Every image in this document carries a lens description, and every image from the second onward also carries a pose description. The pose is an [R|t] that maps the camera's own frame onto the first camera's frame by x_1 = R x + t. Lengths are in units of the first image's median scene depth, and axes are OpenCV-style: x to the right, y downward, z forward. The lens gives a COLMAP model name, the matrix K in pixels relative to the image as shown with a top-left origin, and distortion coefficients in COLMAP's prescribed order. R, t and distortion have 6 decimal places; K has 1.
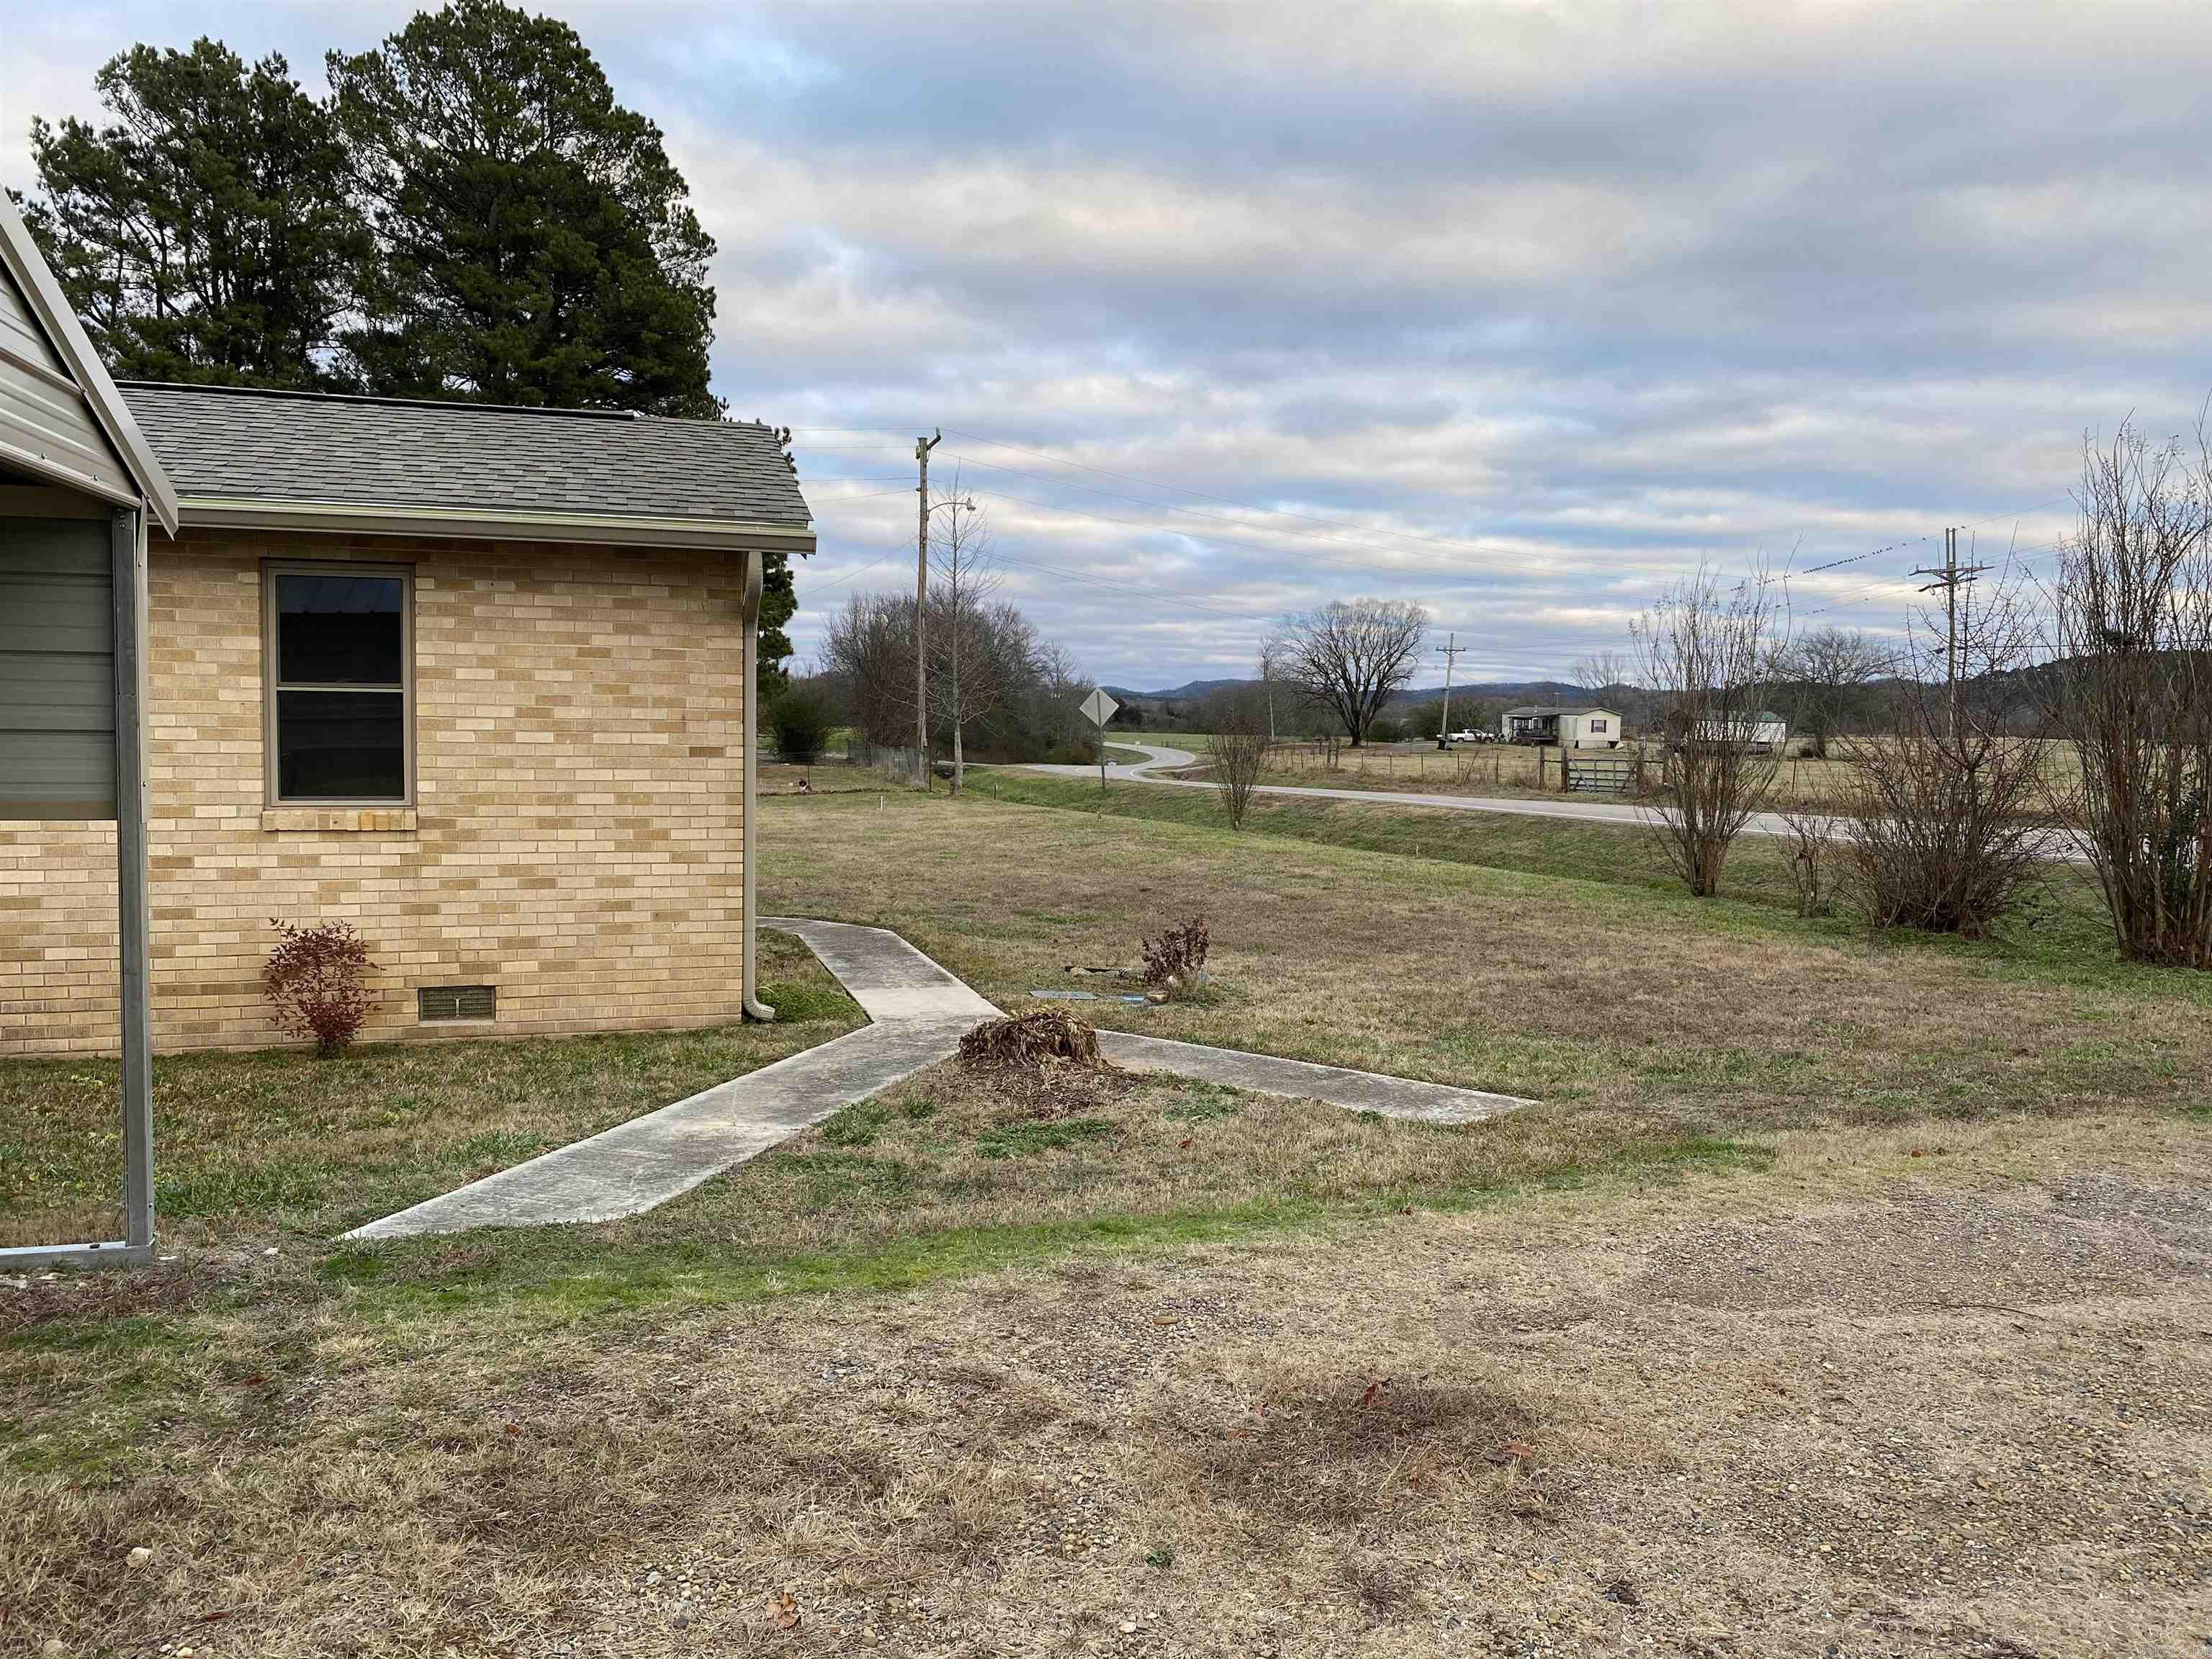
lens RADIAL K [[1679.6, 0, 1046.6], [0, 1679.6, 820.6], [0, 0, 1]] dist [0.045918, -0.062290]
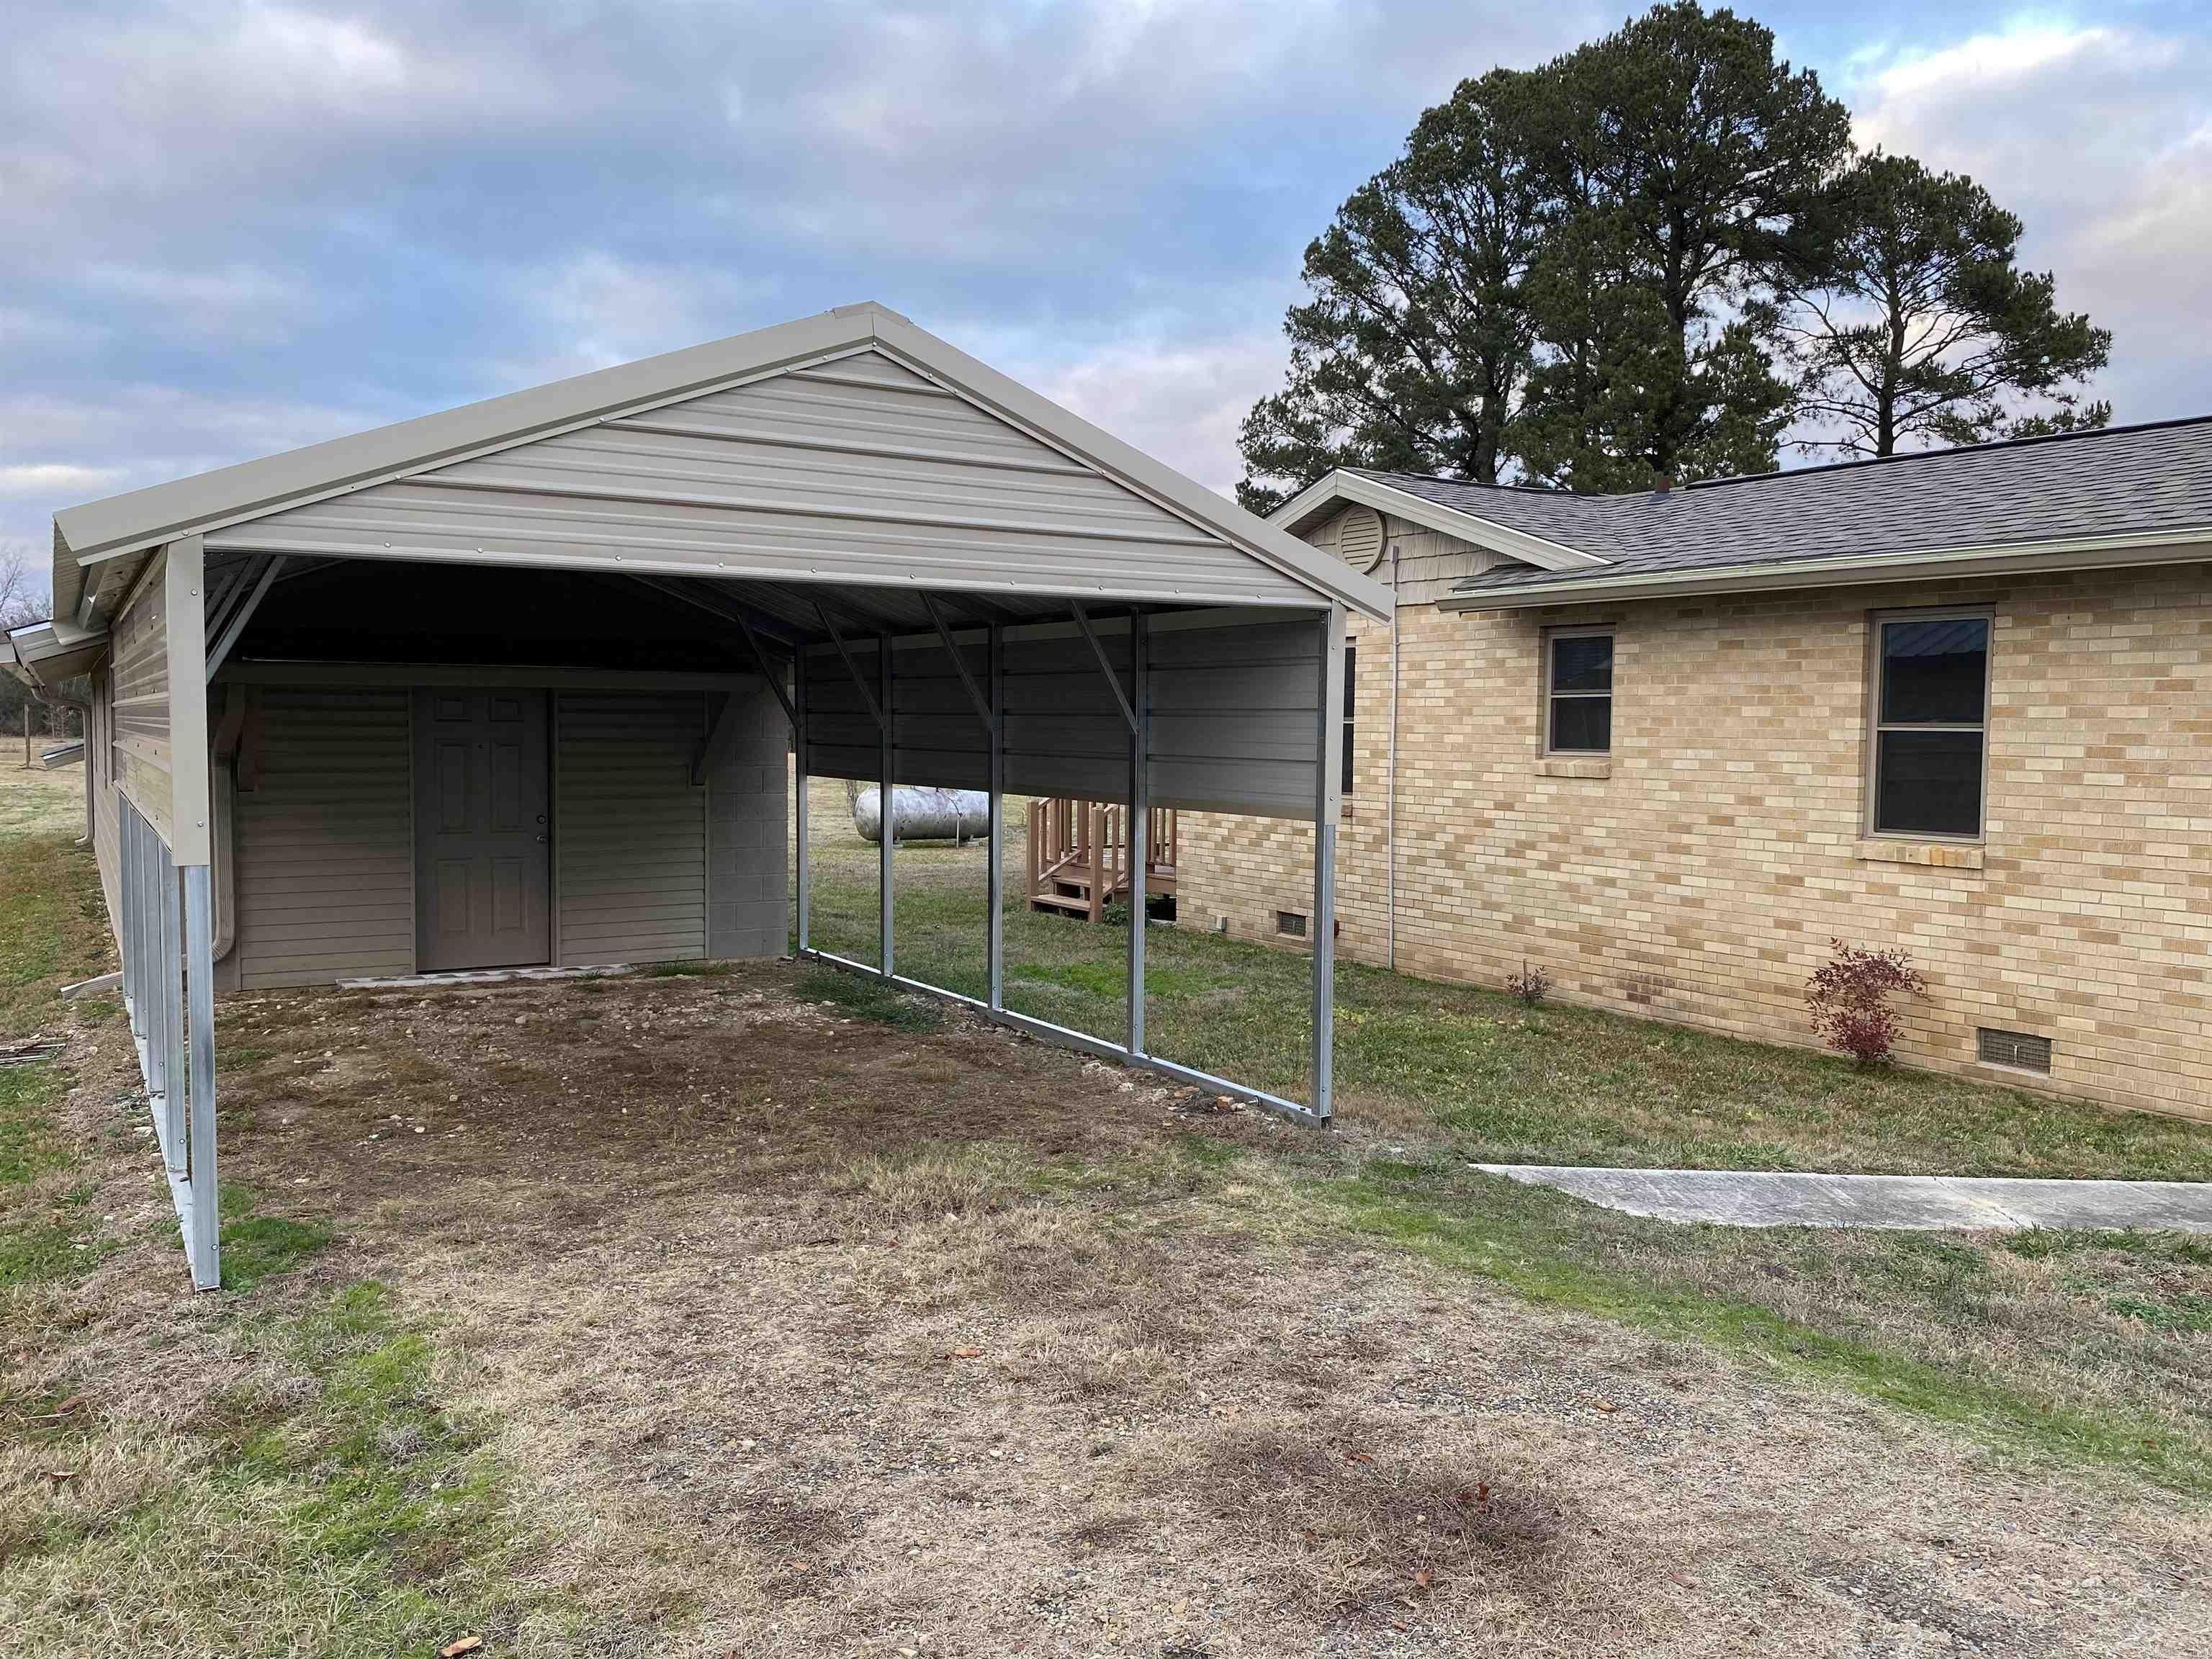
lens RADIAL K [[1679.6, 0, 1162.5], [0, 1679.6, 814.4], [0, 0, 1]] dist [0.045918, -0.062290]
pose [[0.310056, 0.042609, -0.949763, 0.433572], [-0.067471, 0.997462, 0.022722, -0.016957], [0.948321, 0.057037, 0.312144, 0.228987]]
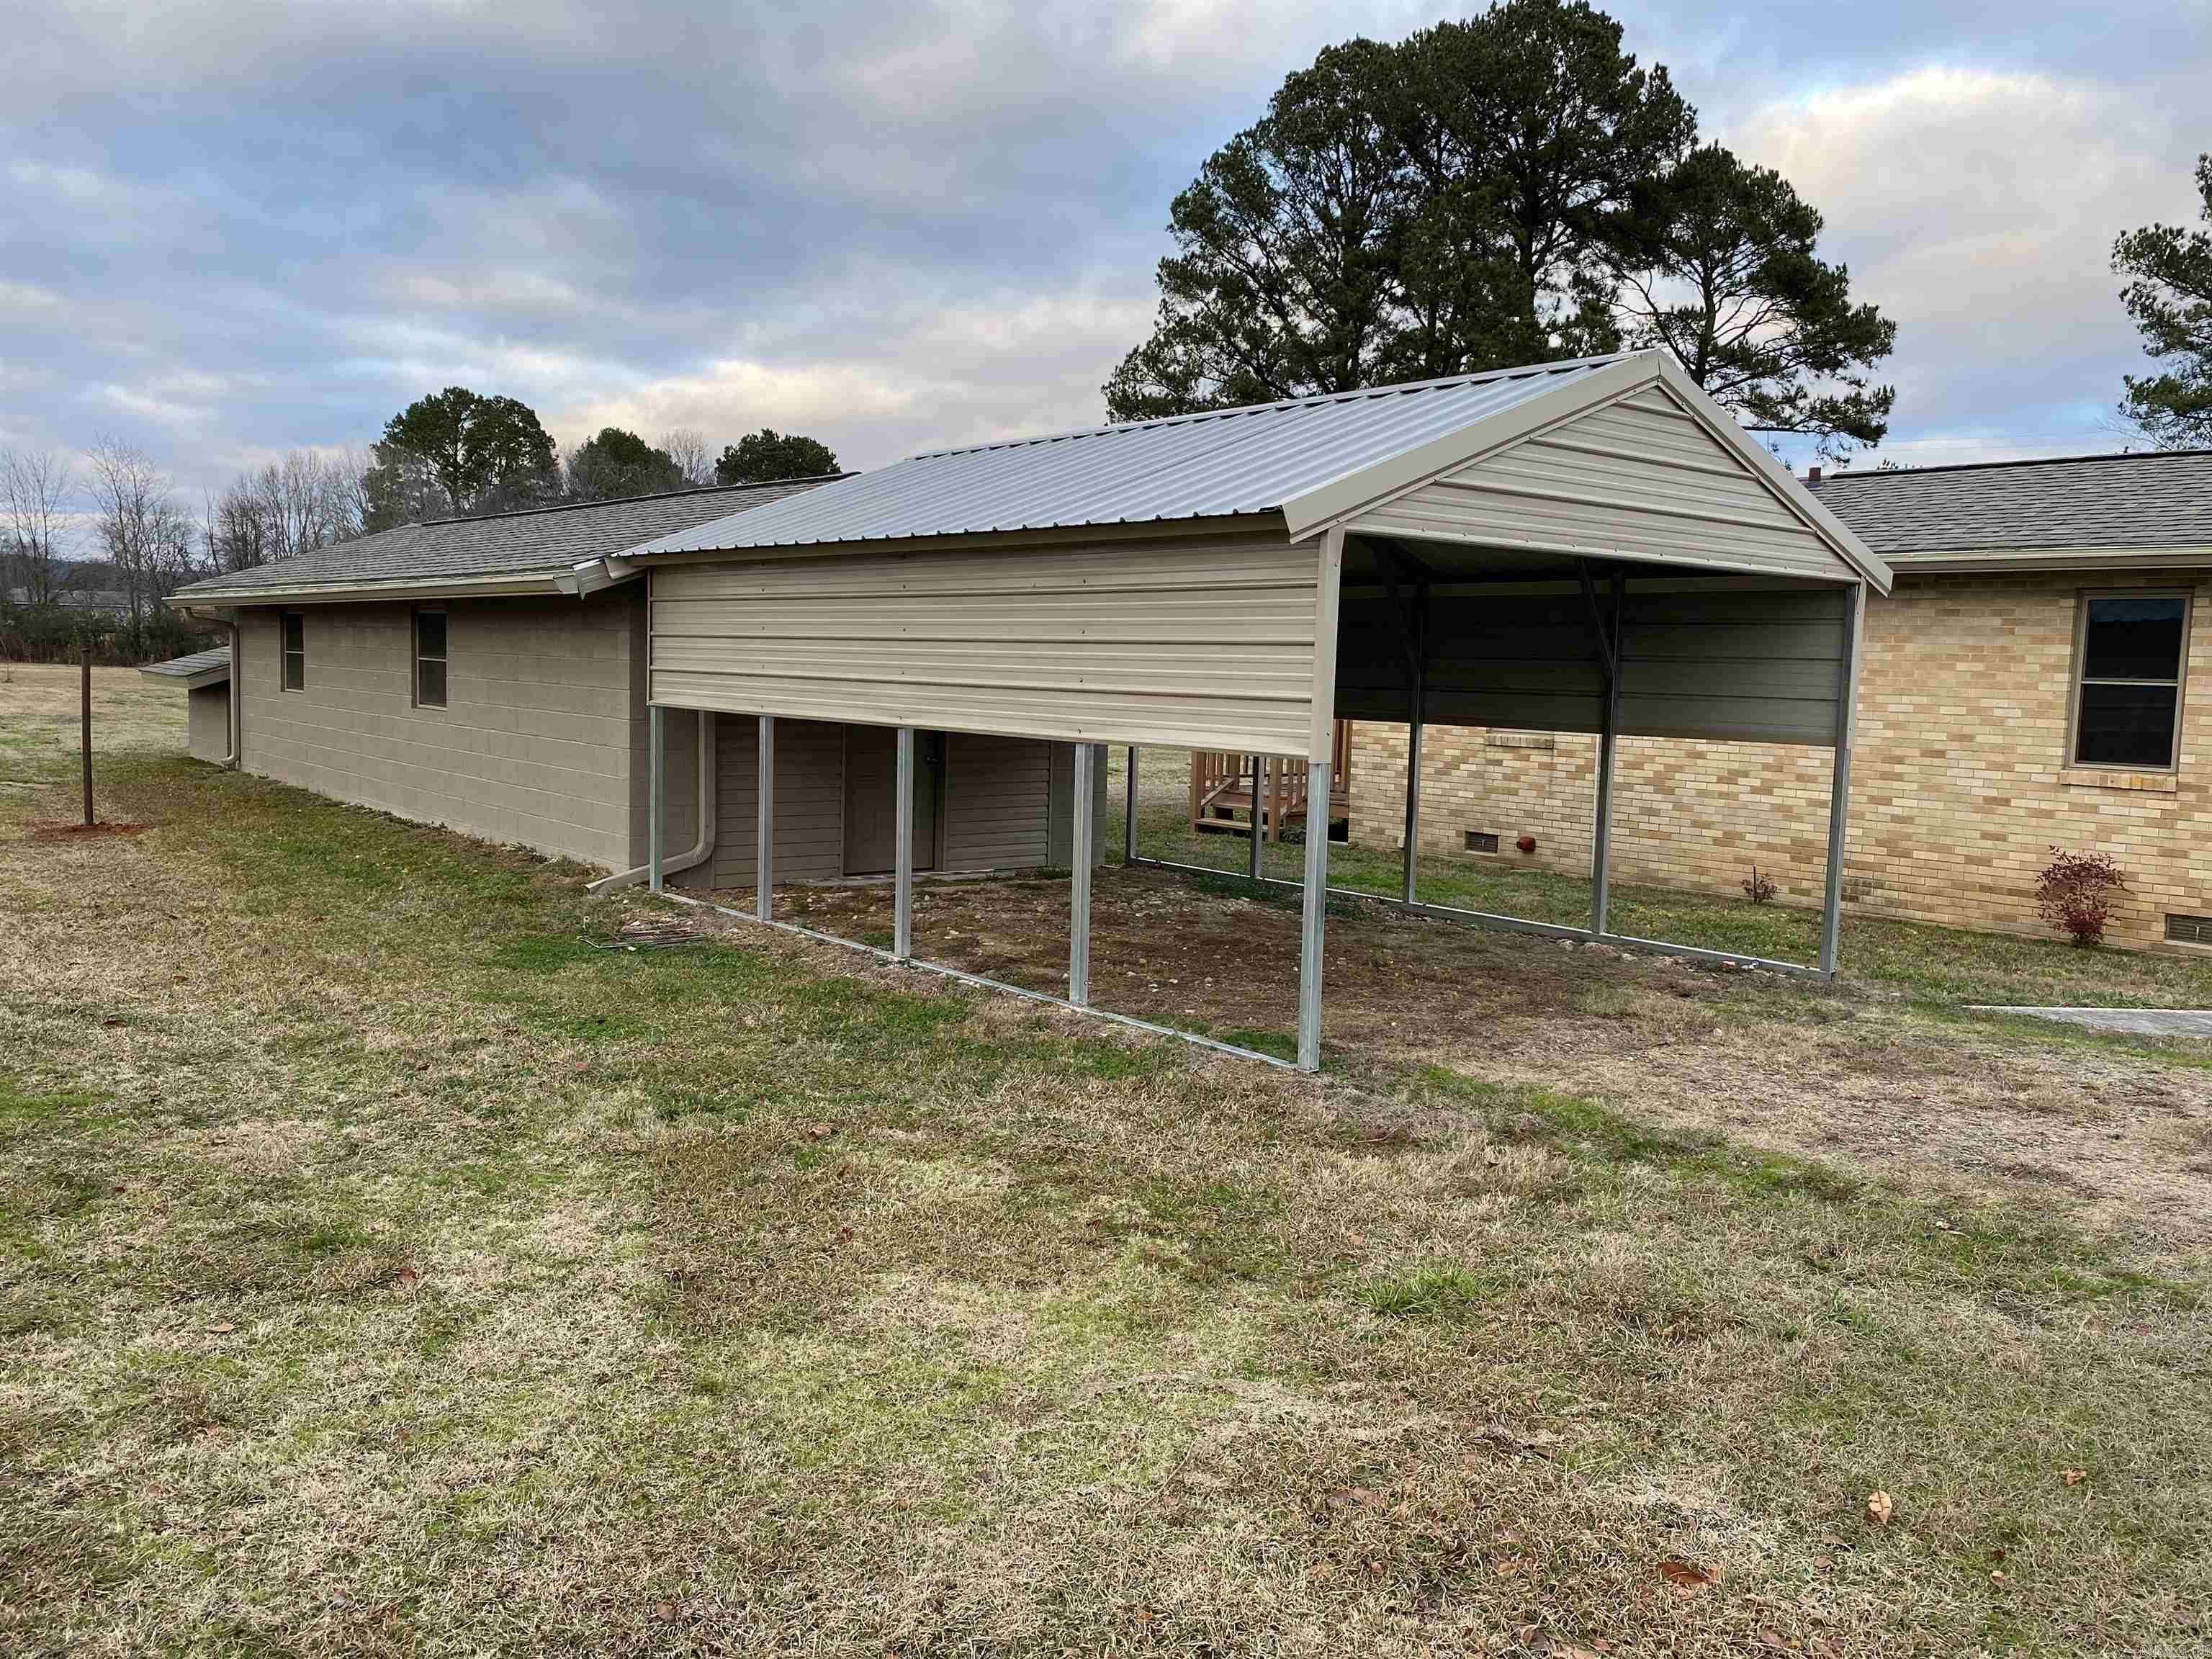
lens RADIAL K [[1679.6, 0, 1159.9], [0, 1679.6, 810.1], [0, 0, 1]] dist [0.045918, -0.062290]
pose [[0.445883, 0.076156, -0.891845, 0.449264], [-0.081790, 0.995672, 0.044131, 0.026386], [0.891346, 0.053267, 0.450183, -0.286946]]
